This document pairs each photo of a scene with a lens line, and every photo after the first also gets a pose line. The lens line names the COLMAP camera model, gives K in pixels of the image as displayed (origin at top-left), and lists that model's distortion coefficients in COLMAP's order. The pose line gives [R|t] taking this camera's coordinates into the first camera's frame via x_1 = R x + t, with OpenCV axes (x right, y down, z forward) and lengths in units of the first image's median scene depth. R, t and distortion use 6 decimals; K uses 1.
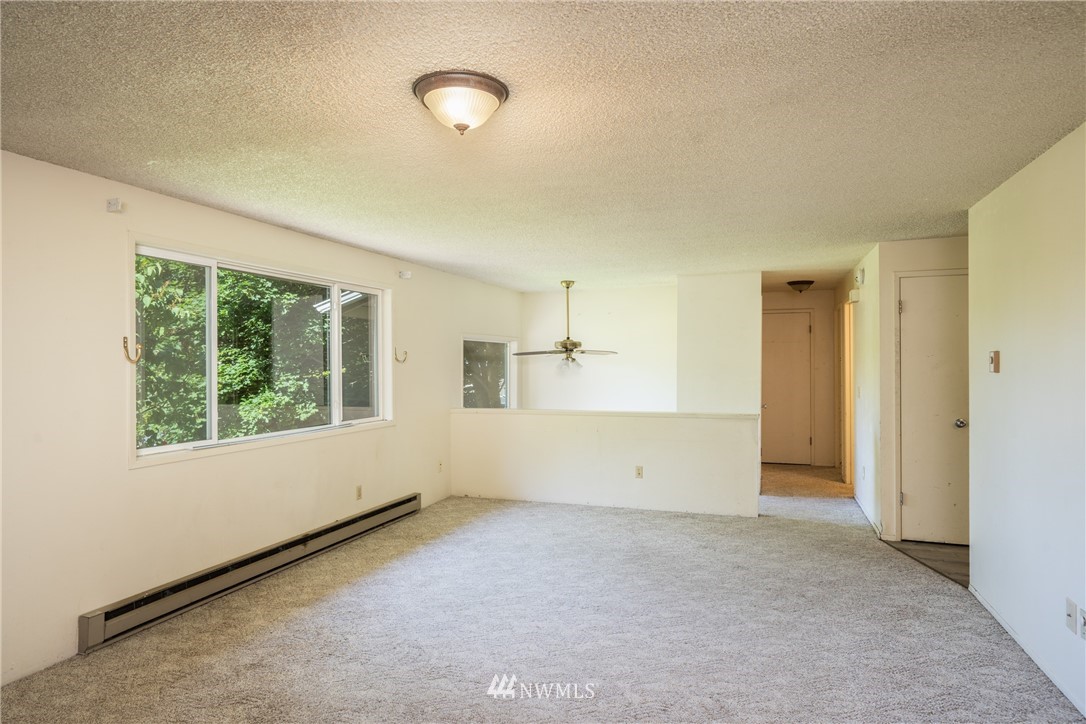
lens RADIAL K [[623.4, 0, 538.3], [0, 623.4, 364.0], [0, 0, 1]] dist [-0.004601, 0.001977]
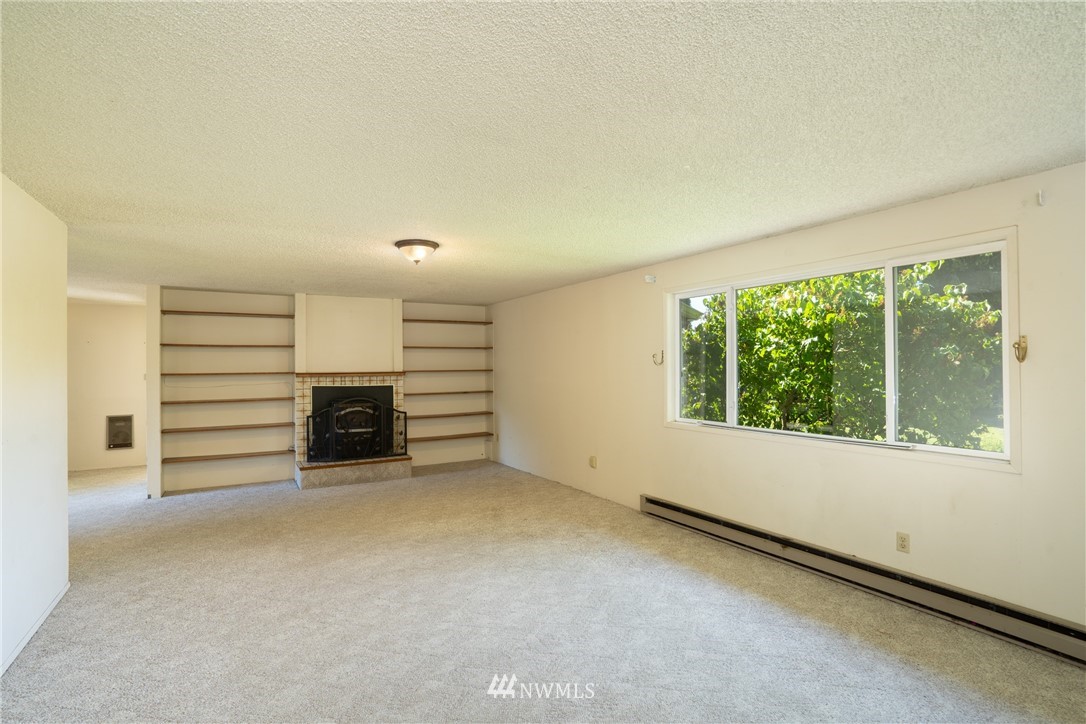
lens RADIAL K [[503.1, 0, 536.8], [0, 503.1, 363.2], [0, 0, 1]] dist [-0.031956, 0.007613]
pose [[-0.621670, 0.004367, -0.783267, 0.531217], [0.009812, 0.999949, -0.002212, -0.005343], [0.783218, -0.009060, -0.621681, 1.287964]]
